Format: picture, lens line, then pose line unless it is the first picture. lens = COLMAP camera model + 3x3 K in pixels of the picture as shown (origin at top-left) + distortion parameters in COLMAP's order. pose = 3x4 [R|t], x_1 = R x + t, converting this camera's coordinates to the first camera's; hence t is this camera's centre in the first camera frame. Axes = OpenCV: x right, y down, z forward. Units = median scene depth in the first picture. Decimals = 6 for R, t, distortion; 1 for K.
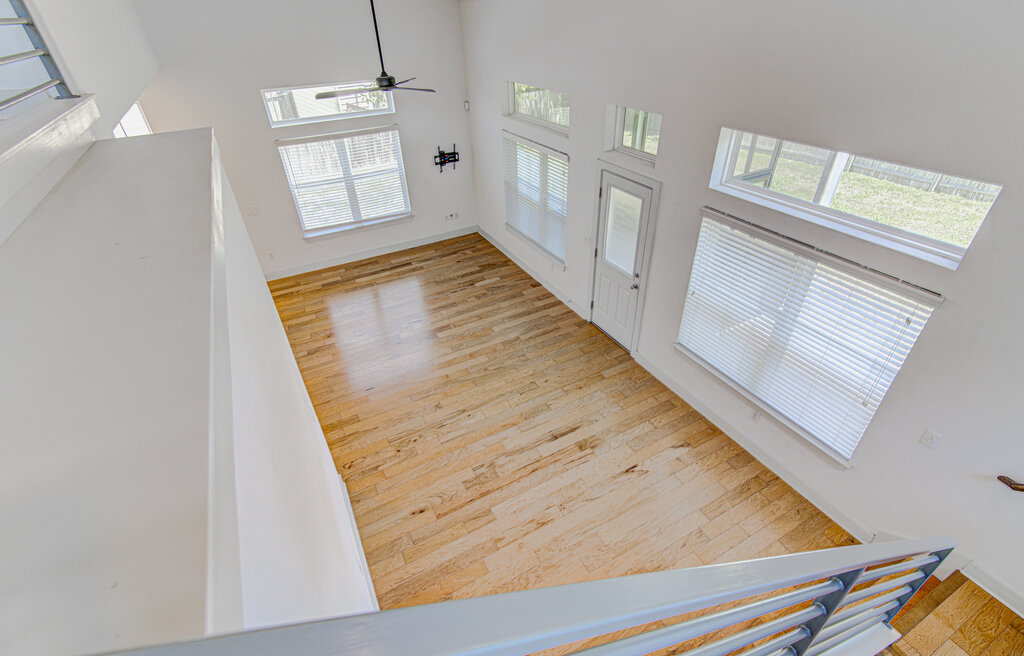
lens RADIAL K [[476.5, 0, 512.4], [0, 476.5, 328.3], [0, 0, 1]] dist [0.017188, 0.000228]
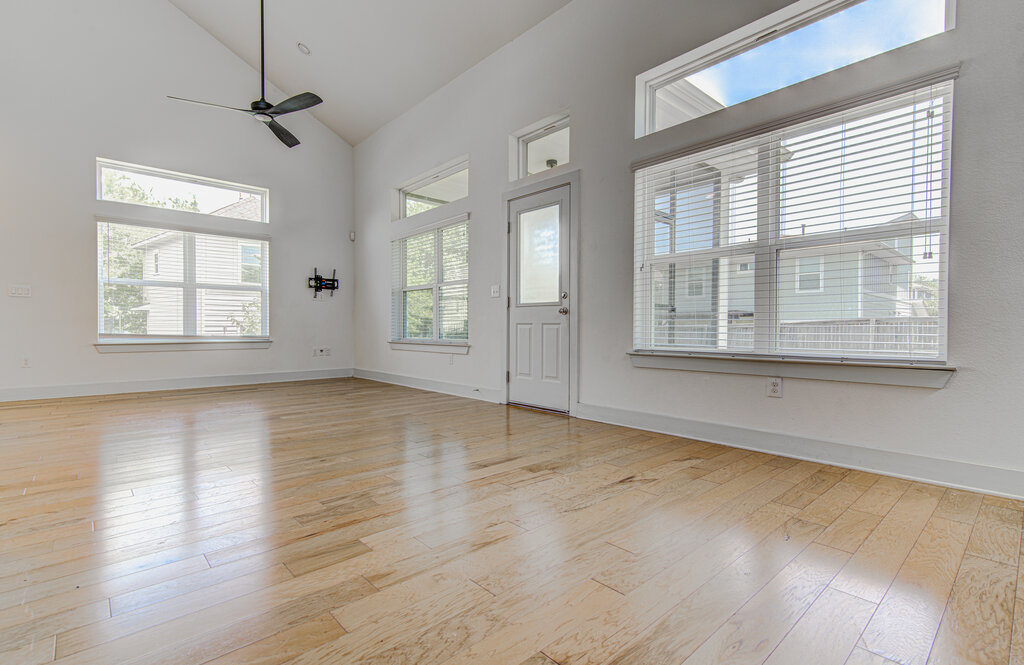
lens RADIAL K [[476.5, 0, 513.8], [0, 476.5, 329.8], [0, 0, 1]] dist [0.017188, 0.000228]
pose [[0.968659, 0.033901, 0.246072, -0.018012], [0.111341, 0.826292, -0.552127, 0.370538], [-0.222045, 0.562220, 0.796621, 0.409590]]
